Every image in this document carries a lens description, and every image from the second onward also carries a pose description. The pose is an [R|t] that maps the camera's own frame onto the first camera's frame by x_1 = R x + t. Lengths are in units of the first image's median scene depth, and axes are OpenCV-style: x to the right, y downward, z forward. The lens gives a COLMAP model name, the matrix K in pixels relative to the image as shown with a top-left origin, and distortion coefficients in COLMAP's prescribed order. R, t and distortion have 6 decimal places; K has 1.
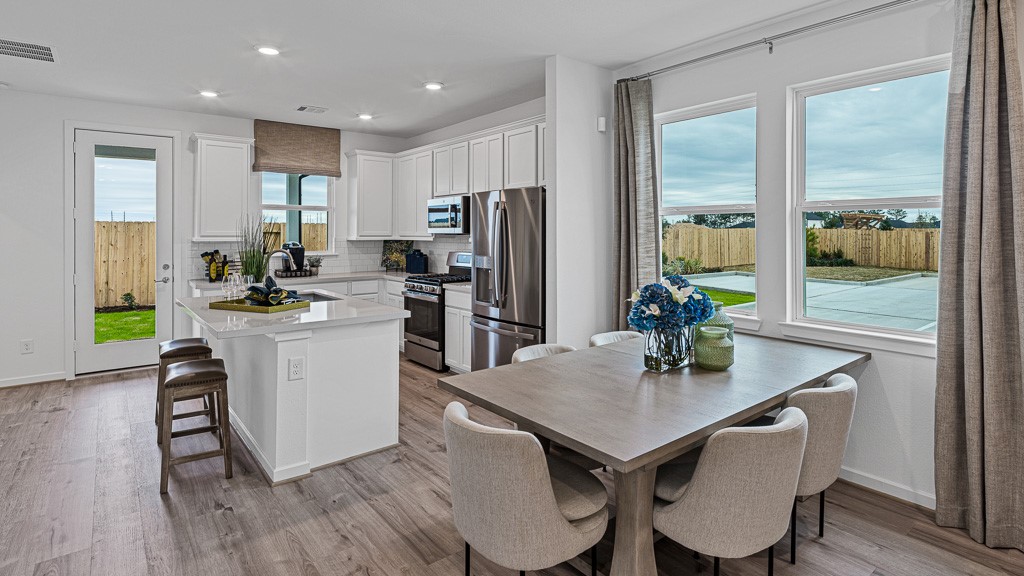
lens RADIAL K [[517.8, 0, 515.6], [0, 517.8, 222.6], [0, 0, 1]] dist [0.003972, 0.000114]
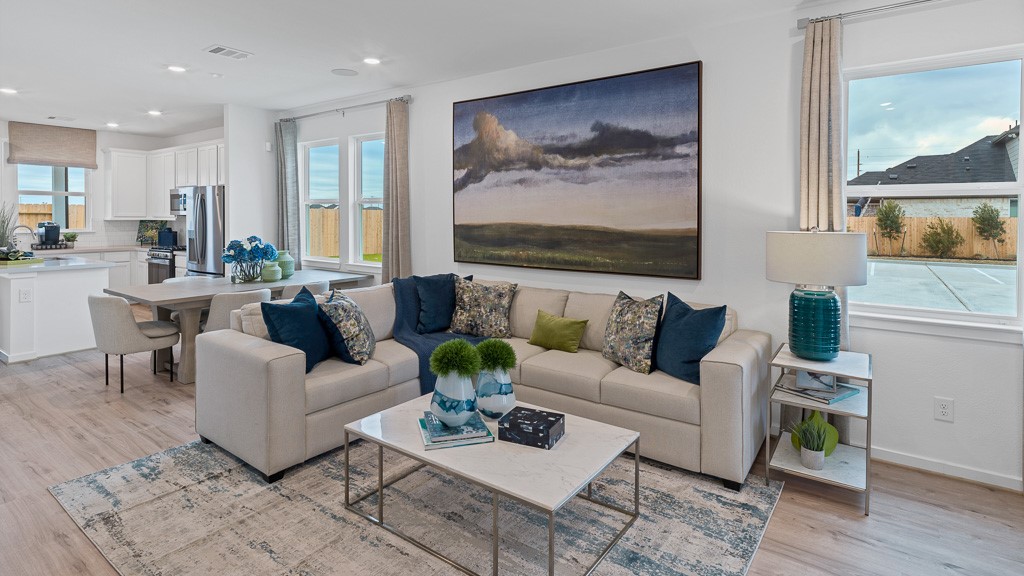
lens RADIAL K [[513.6, 0, 507.1], [0, 513.6, 218.5], [0, 0, 1]] dist [0.001910, 0.000415]
pose [[0.964084, 0.003151, 0.265578, 0.304495], [-0.009763, 0.999674, 0.023581, -0.009259], [-0.265417, -0.025327, 0.963801, -0.482806]]
